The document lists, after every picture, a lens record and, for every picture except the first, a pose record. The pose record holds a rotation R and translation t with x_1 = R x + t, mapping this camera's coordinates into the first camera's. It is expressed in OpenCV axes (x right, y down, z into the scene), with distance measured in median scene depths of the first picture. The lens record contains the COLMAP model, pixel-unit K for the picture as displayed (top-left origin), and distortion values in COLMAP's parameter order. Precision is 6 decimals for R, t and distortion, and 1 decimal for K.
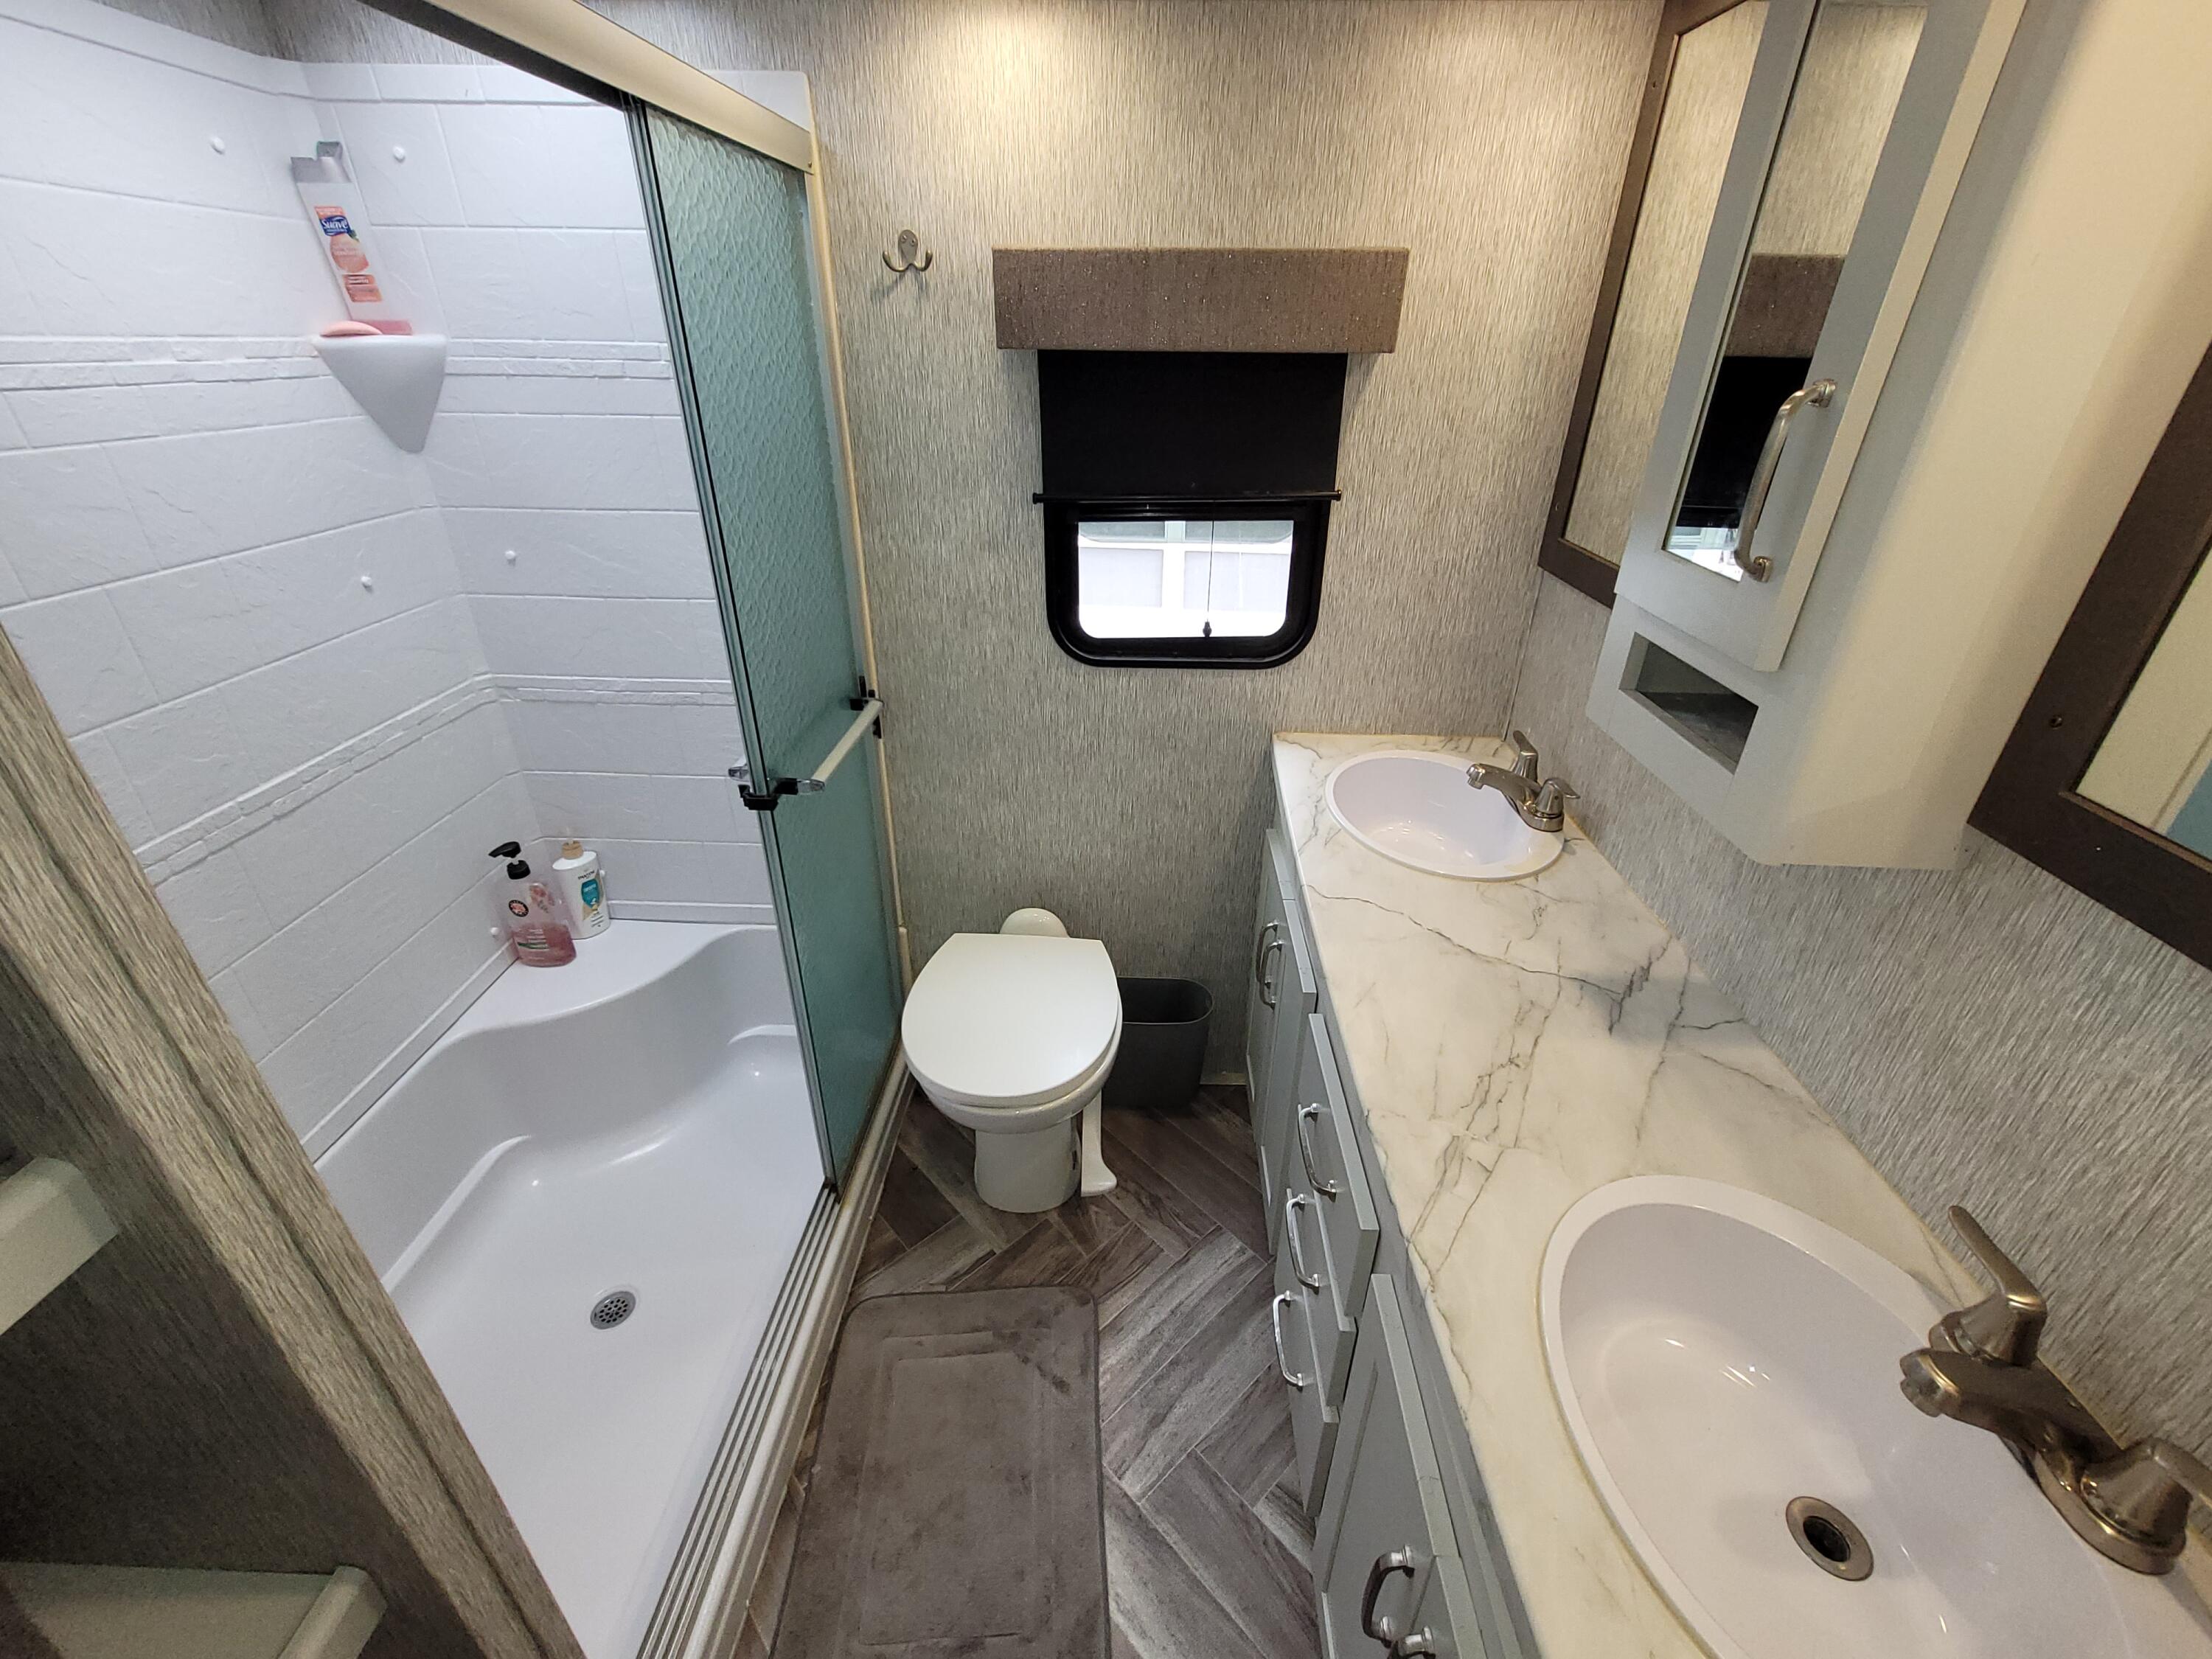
lens RADIAL K [[905.5, 0, 1110.3], [0, 905.5, 812.3], [0, 0, 1]] dist [-0.003827, -0.000698]
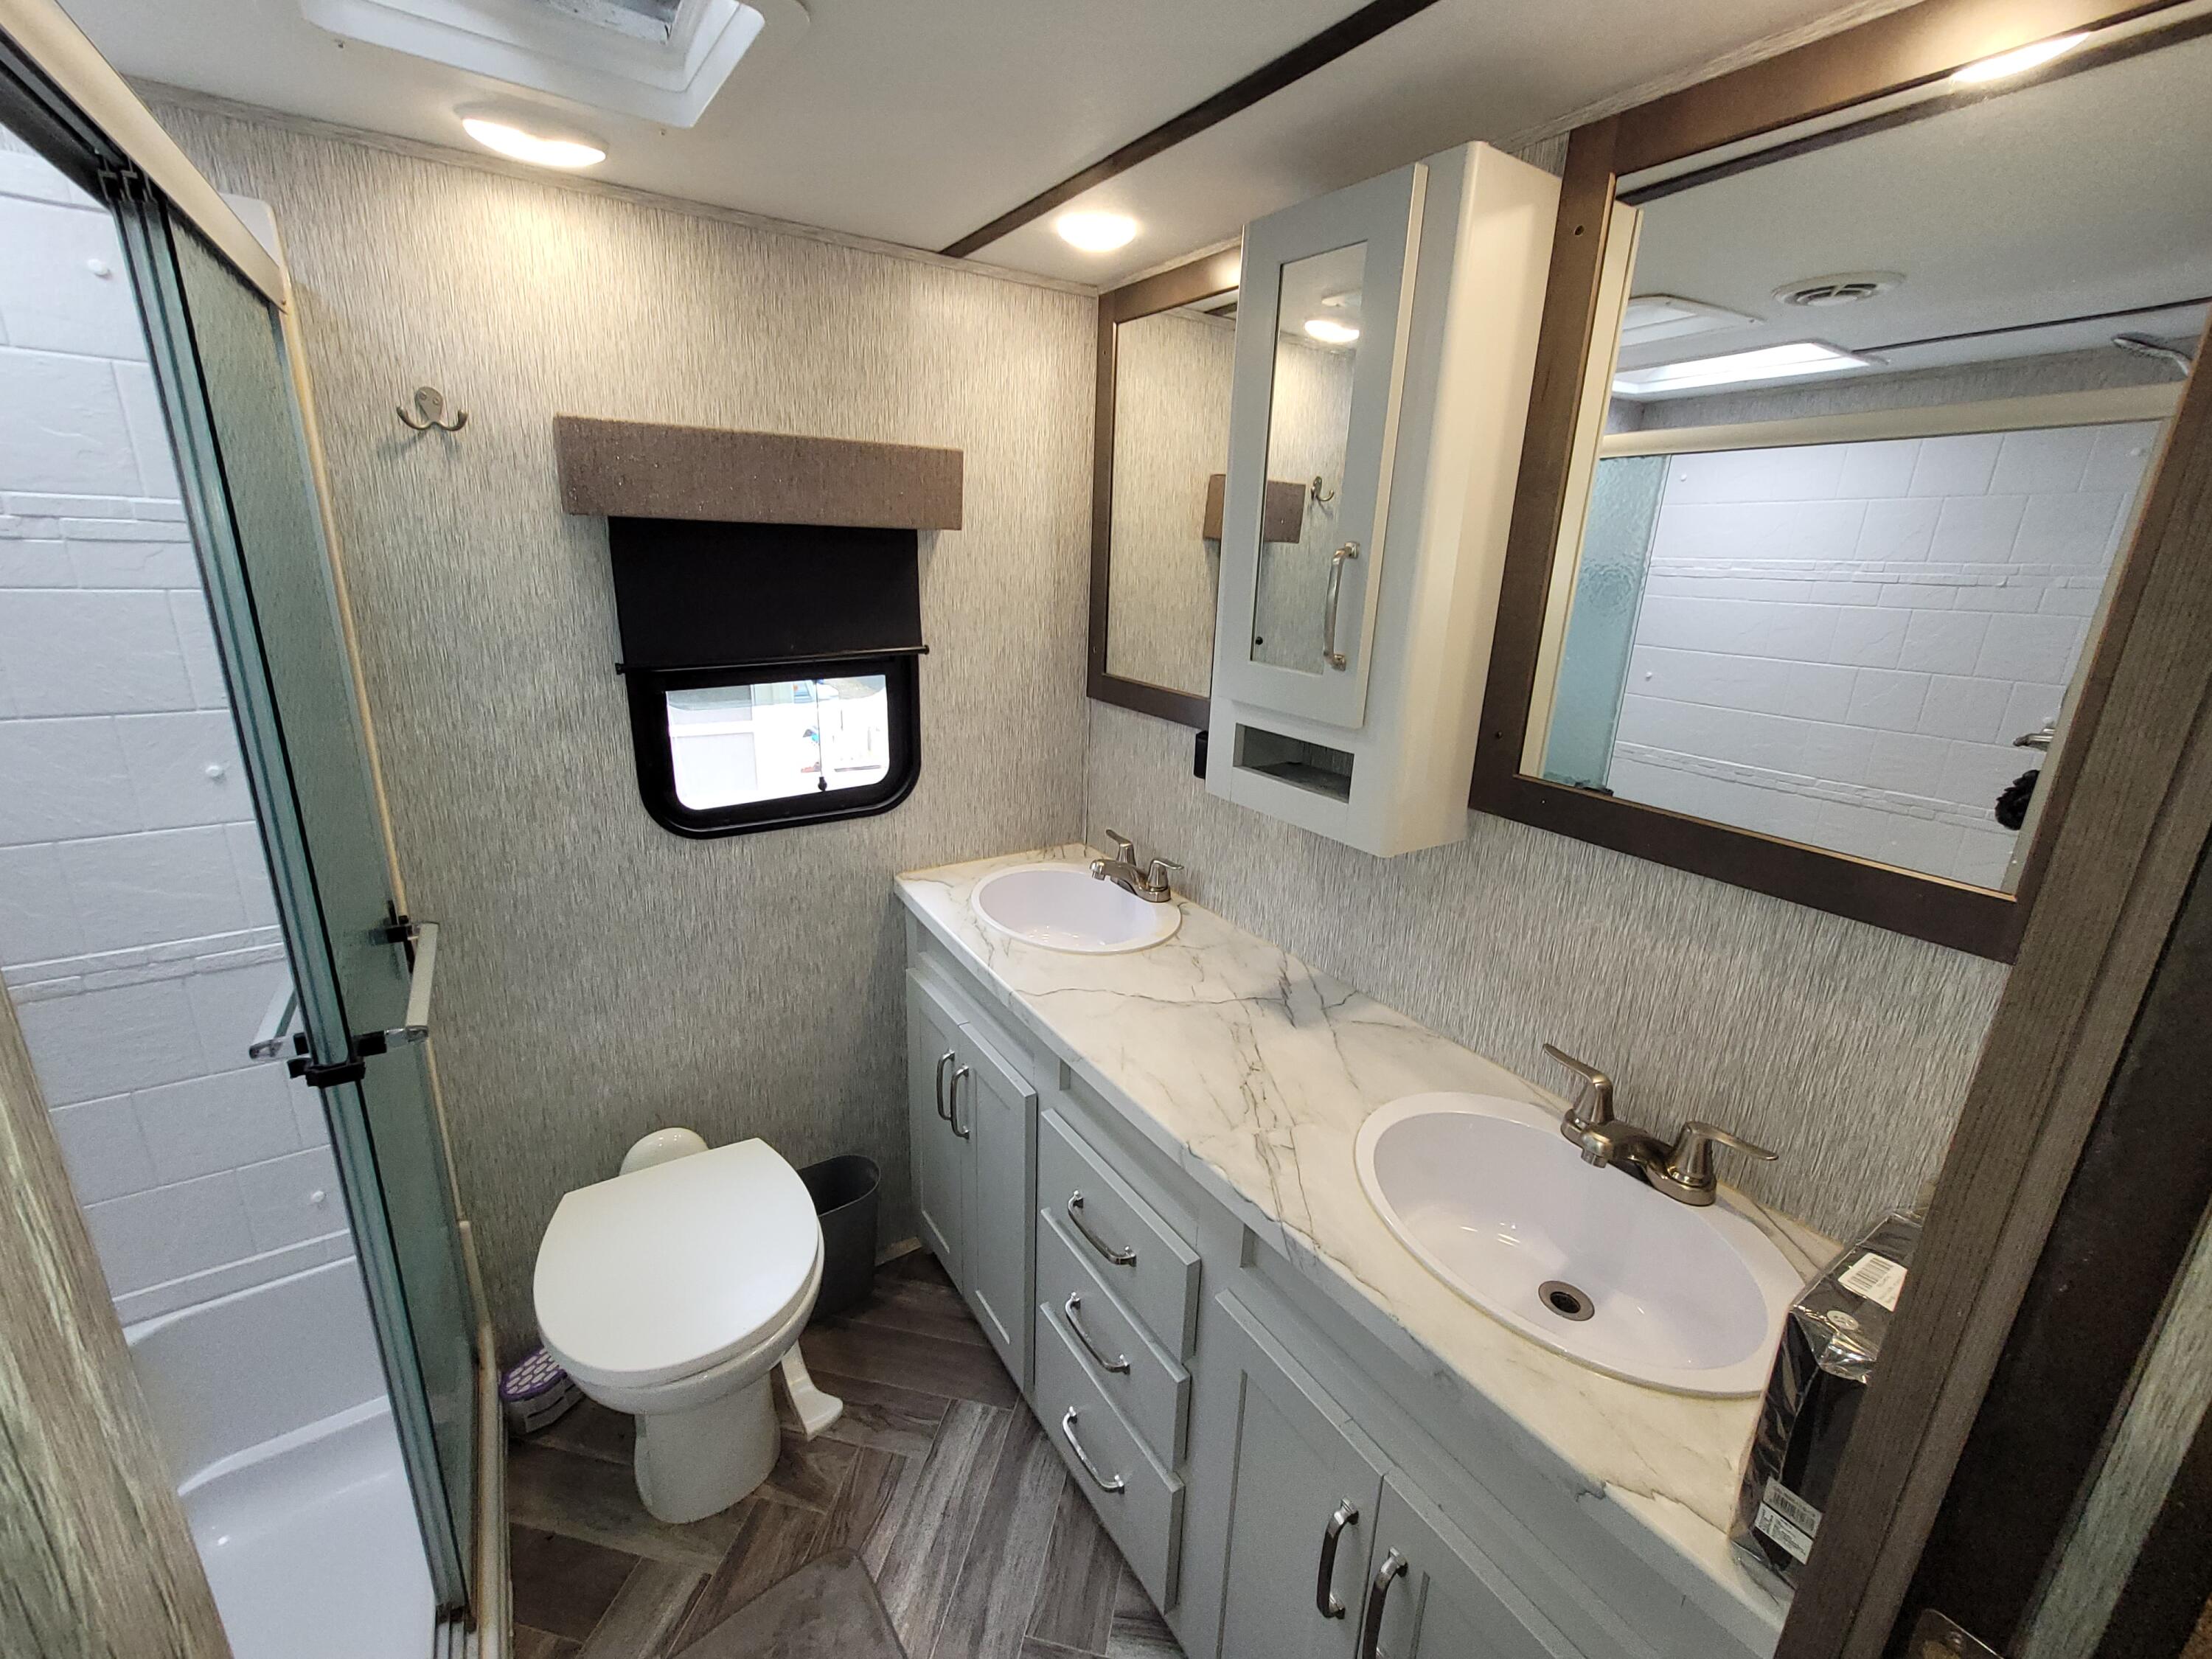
lens RADIAL K [[905.5, 0, 1110.3], [0, 905.5, 812.3], [0, 0, 1]] dist [-0.003827, -0.000698]
pose [[0.812535, -0.147557, 0.563927, -0.227832], [0.248407, 0.962841, -0.105981, 0.016247], [-0.527334, 0.226197, 0.818996, 0.016258]]
